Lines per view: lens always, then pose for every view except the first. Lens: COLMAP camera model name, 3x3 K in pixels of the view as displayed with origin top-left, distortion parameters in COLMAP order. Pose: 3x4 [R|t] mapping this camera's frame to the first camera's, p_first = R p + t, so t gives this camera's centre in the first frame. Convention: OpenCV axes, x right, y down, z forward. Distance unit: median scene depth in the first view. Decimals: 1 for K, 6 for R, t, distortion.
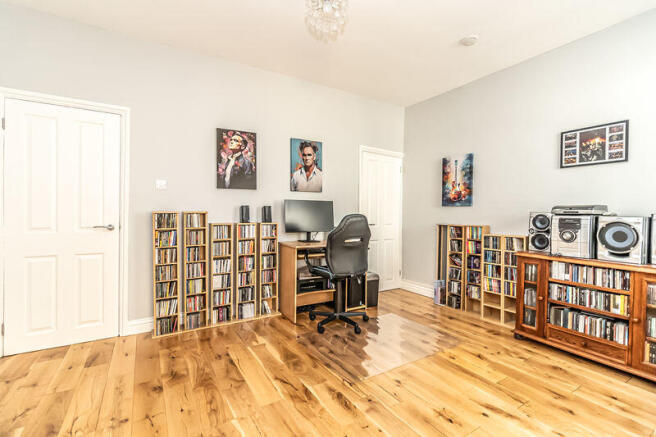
lens RADIAL K [[300.0, 0, 333.3], [0, 300.0, 218.2], [0, 0, 1]] dist [0.001080, -0.000154]
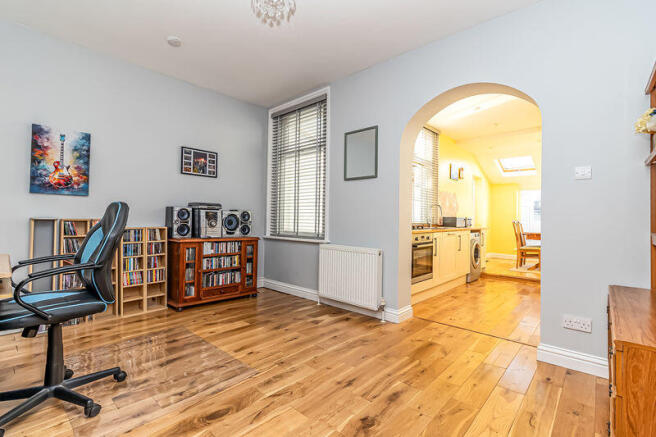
lens RADIAL K [[300.0, 0, 333.3], [0, 300.0, 218.2], [0, 0, 1]] dist [0.001080, -0.000154]
pose [[-0.287043, -0.014465, 0.957808, -0.695282], [-0.004745, 0.999895, 0.013678, 0.008001], [-0.957906, -0.000619, -0.287082, 0.741252]]
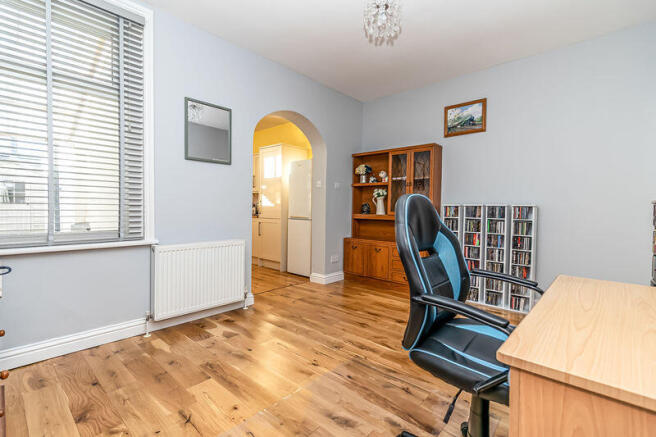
lens RADIAL K [[294.5, 0, 328.0], [0, 294.5, 218.5], [0, 0, 1]] dist [0.001350, -0.000062]
pose [[-0.961290, -0.018729, -0.274901, 0.330293], [-0.030915, 0.998719, 0.040062, 0.007005], [0.273799, 0.047010, -0.960637, 1.401610]]
